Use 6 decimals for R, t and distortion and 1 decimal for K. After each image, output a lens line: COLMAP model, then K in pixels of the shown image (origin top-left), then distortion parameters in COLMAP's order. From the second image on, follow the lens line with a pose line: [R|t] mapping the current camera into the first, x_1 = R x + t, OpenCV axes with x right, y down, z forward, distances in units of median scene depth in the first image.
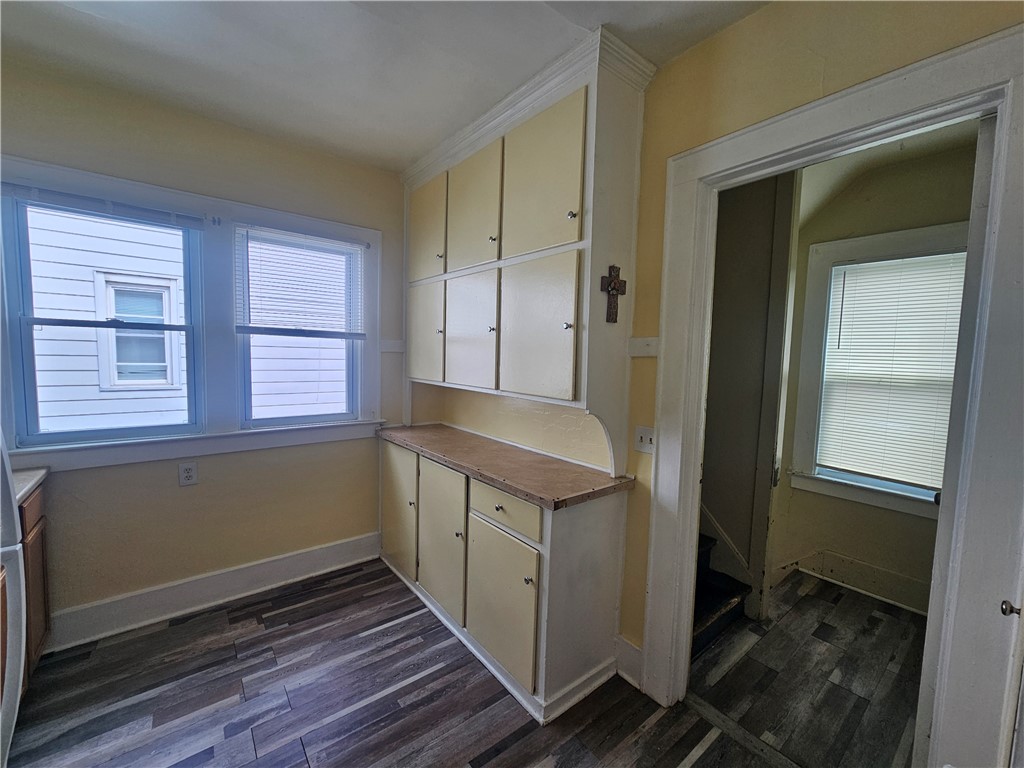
lens RADIAL K [[419.0, 0, 489.9], [0, 419.0, 387.2], [0, 0, 1]] dist [-0.003978, 0.002561]
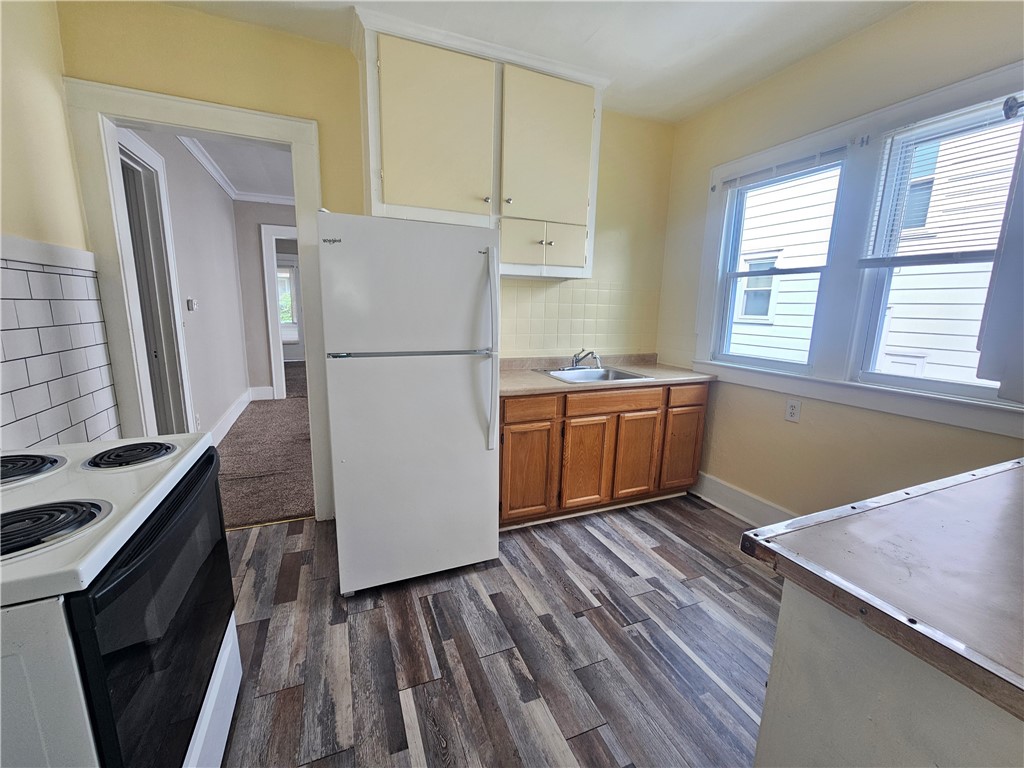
lens RADIAL K [[419.0, 0, 518.2], [0, 419.0, 382.5], [0, 0, 1]] dist [-0.003978, 0.002561]
pose [[-0.232391, 0.147706, -0.961341, 0.524661], [-0.099216, 0.979645, 0.174503, 0.025844], [0.967549, 0.135933, -0.213005, 0.649158]]
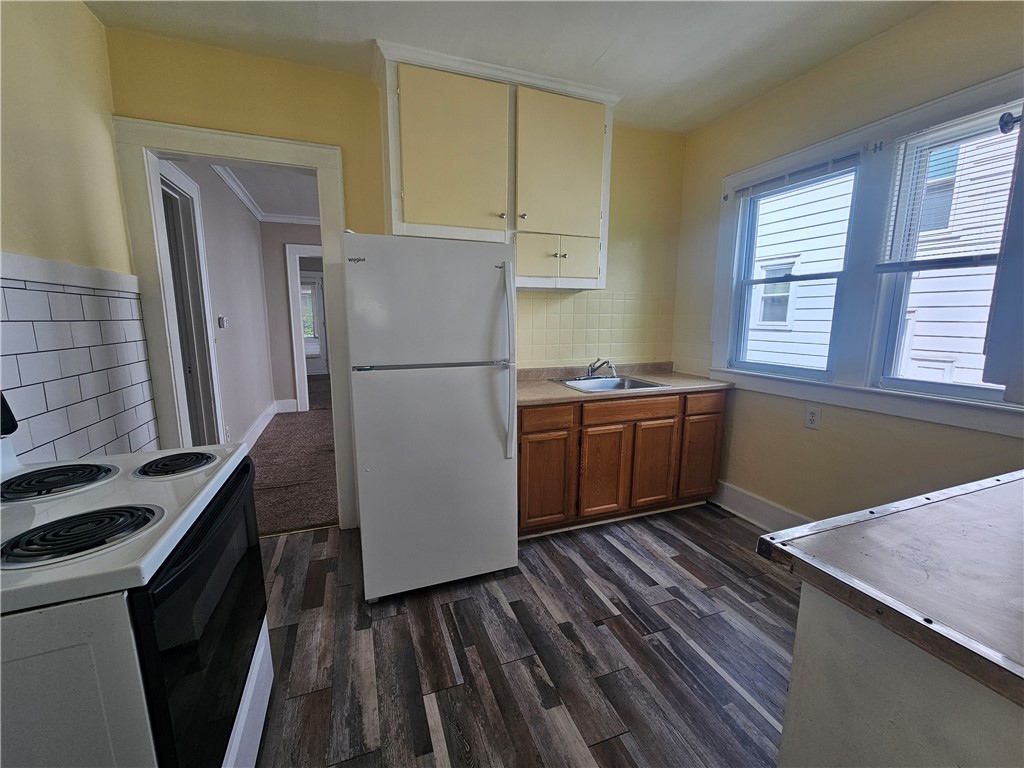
lens RADIAL K [[419.0, 0, 517.2], [0, 419.0, 382.2], [0, 0, 1]] dist [-0.003978, 0.002561]
pose [[-0.268062, 0.126618, -0.955045, 0.547059], [-0.080314, 0.984938, 0.153124, 0.022996], [0.960048, 0.117750, -0.253856, 0.650405]]
